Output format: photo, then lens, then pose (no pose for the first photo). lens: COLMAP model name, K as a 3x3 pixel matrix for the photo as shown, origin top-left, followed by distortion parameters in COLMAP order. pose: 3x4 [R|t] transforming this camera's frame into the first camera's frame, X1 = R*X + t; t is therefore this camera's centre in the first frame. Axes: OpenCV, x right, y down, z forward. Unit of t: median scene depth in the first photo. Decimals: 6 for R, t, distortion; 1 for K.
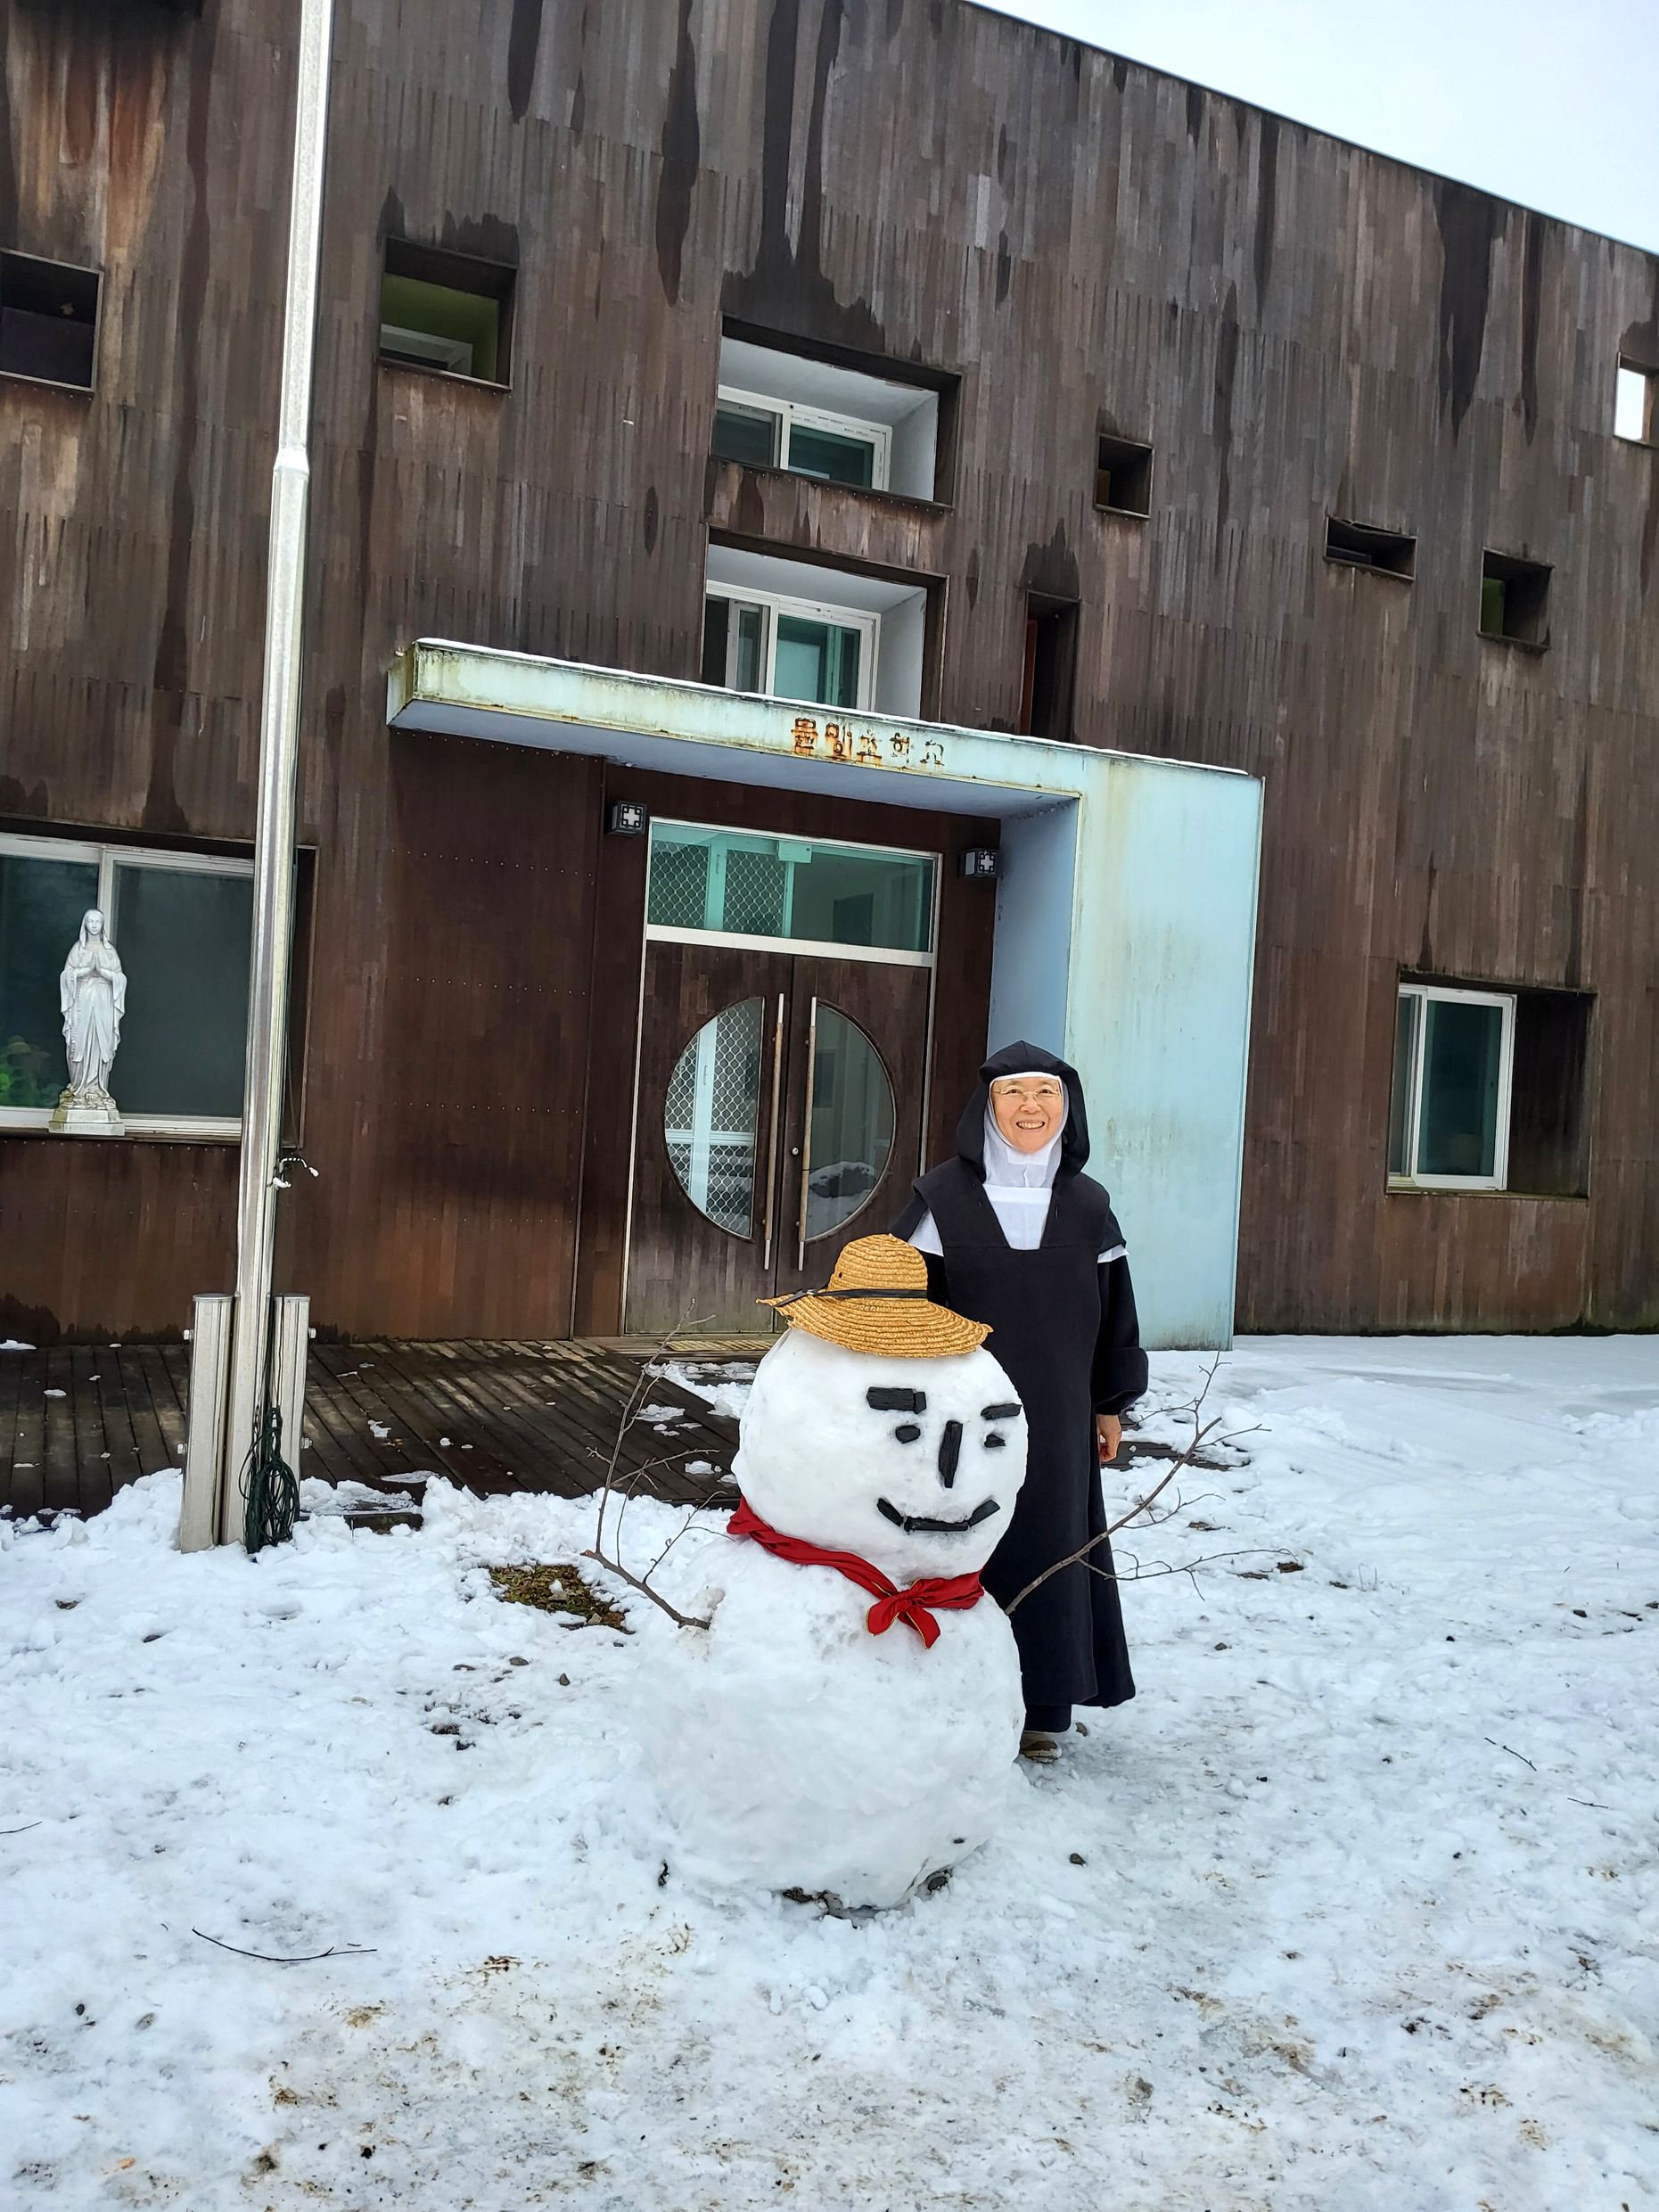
lens RADIAL K [[1553.0, 0, 829.5], [0, 1553.0, 1106.0], [0, 0, 1]] dist [0.009645, -0.037181]
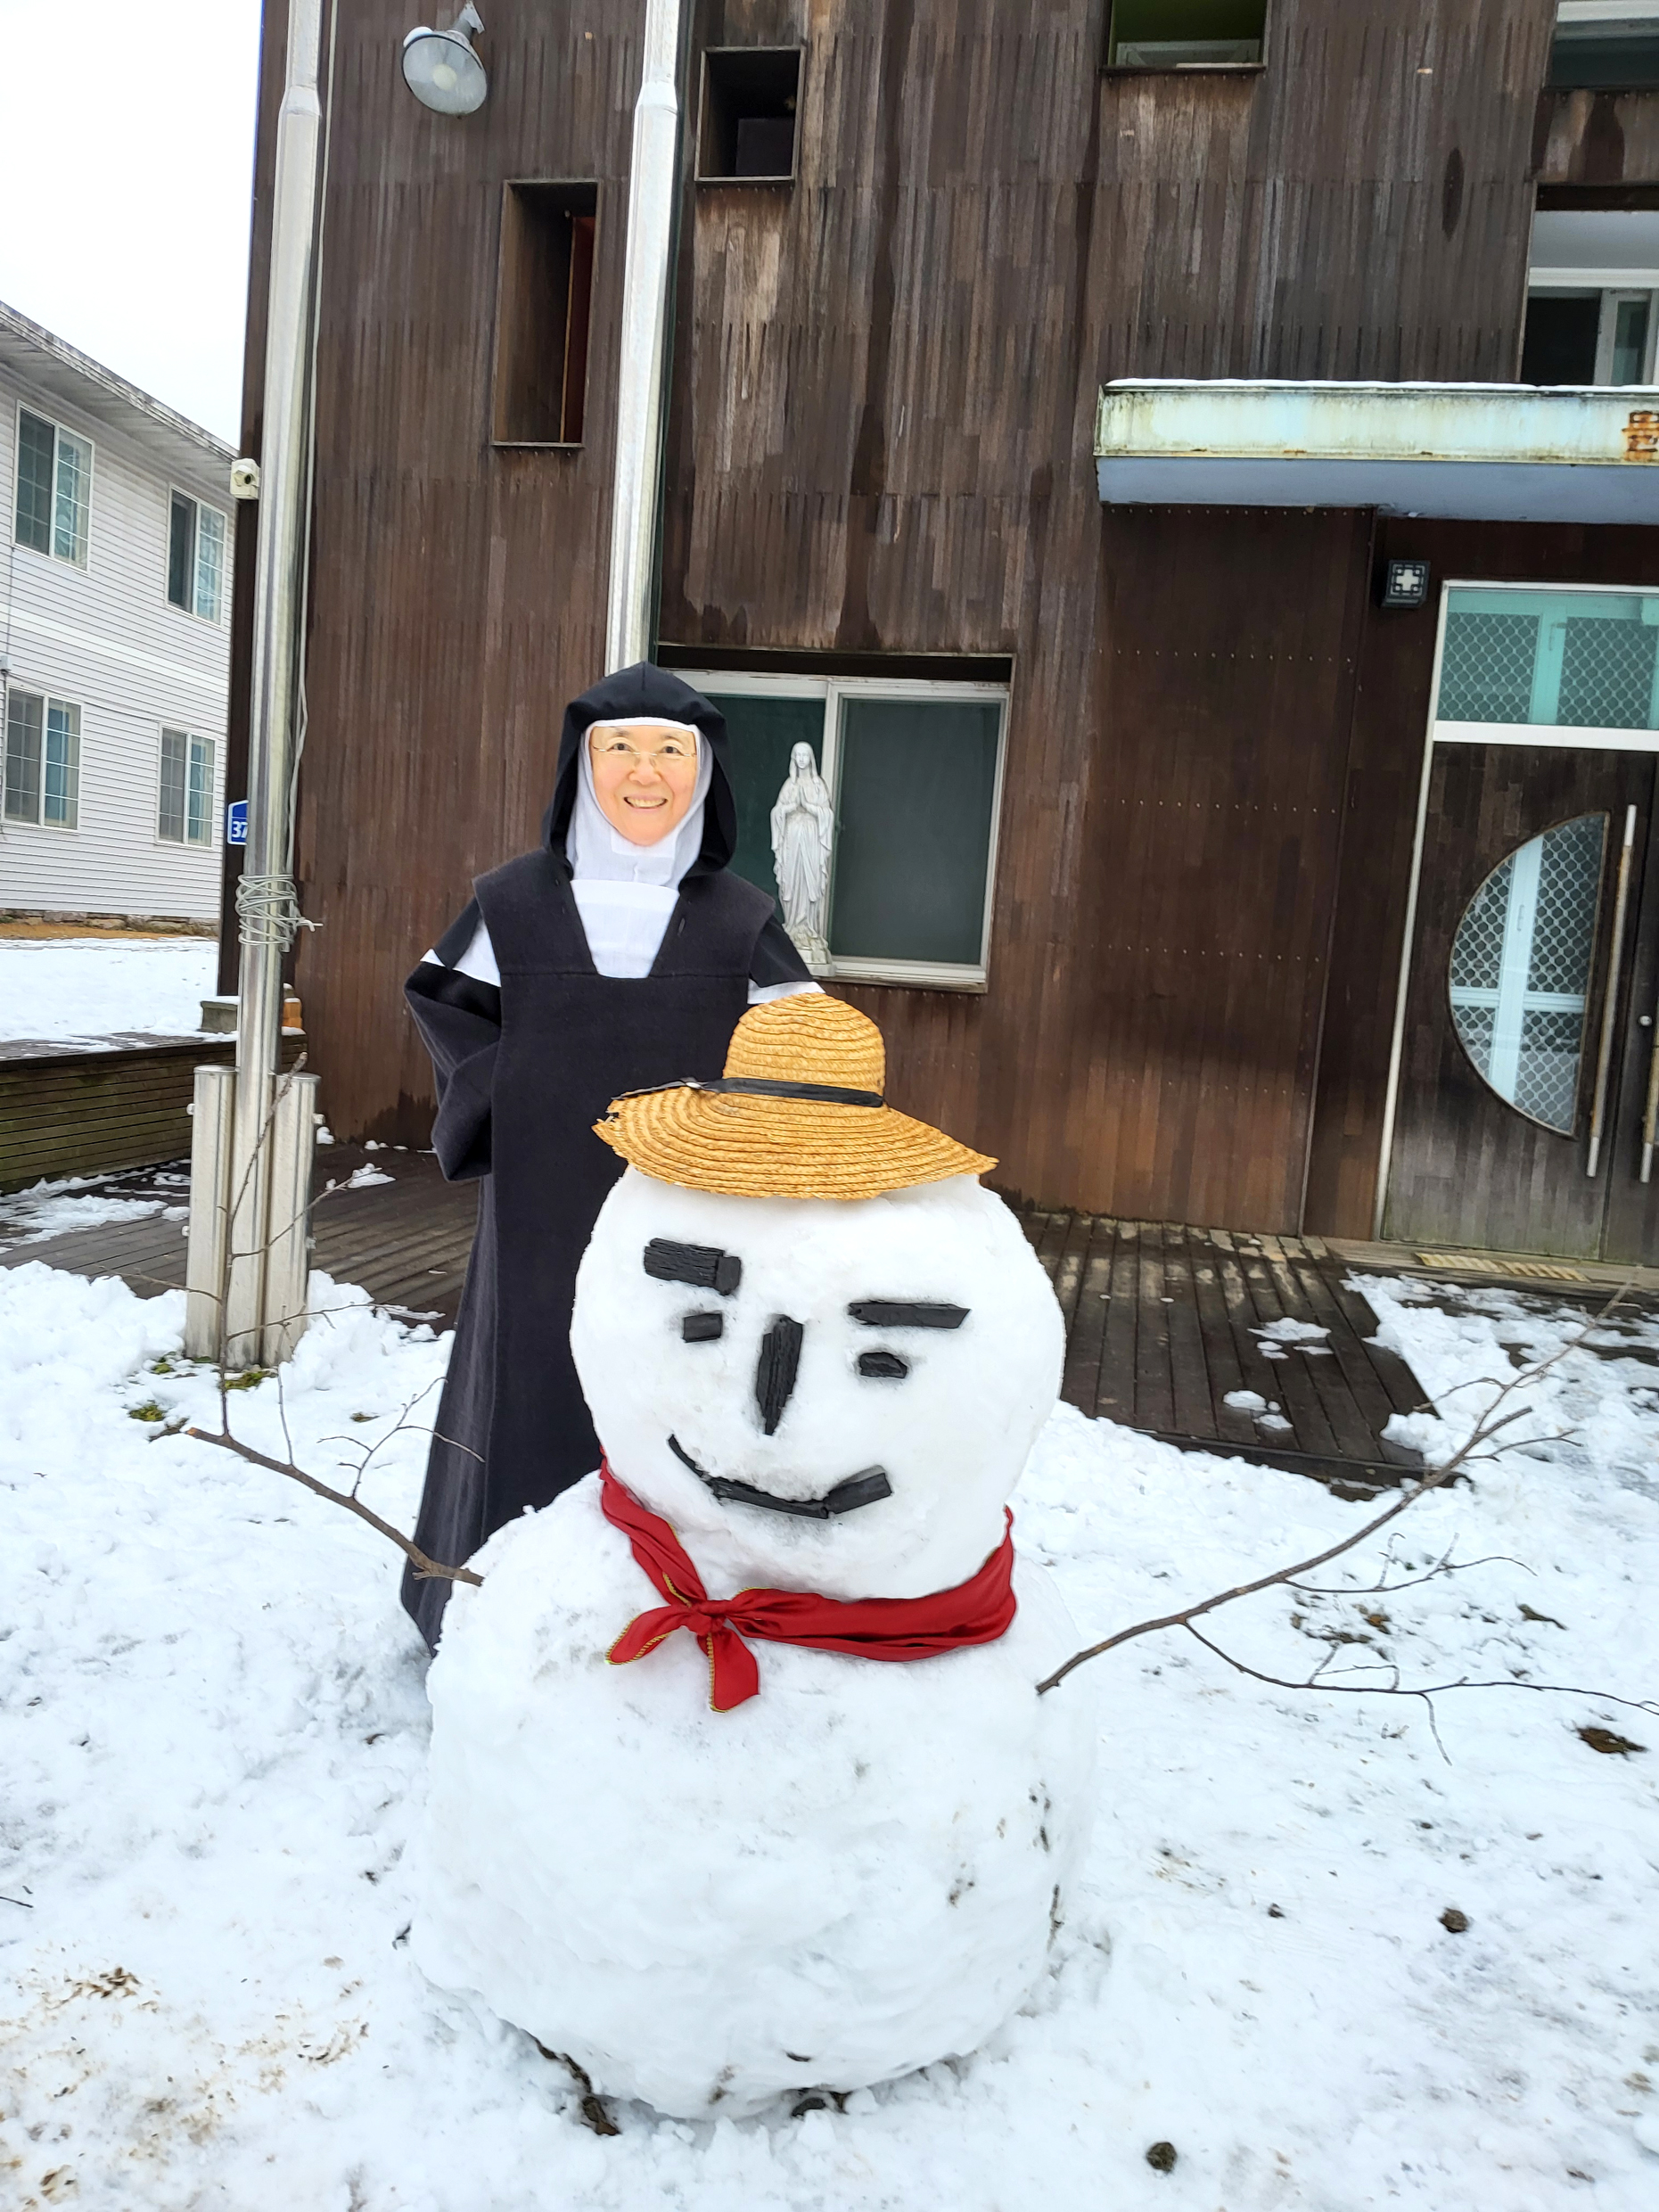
lens RADIAL K [[1664.9, 0, 777.0], [0, 1664.9, 1048.0], [0, 0, 1]] dist [0.095417, -0.184506]
pose [[0.827492, 0.037769, -0.560206, 0.098329], [-0.019453, 0.999065, 0.038622, 0.022669], [0.561141, -0.021061, 0.827452, 0.127213]]
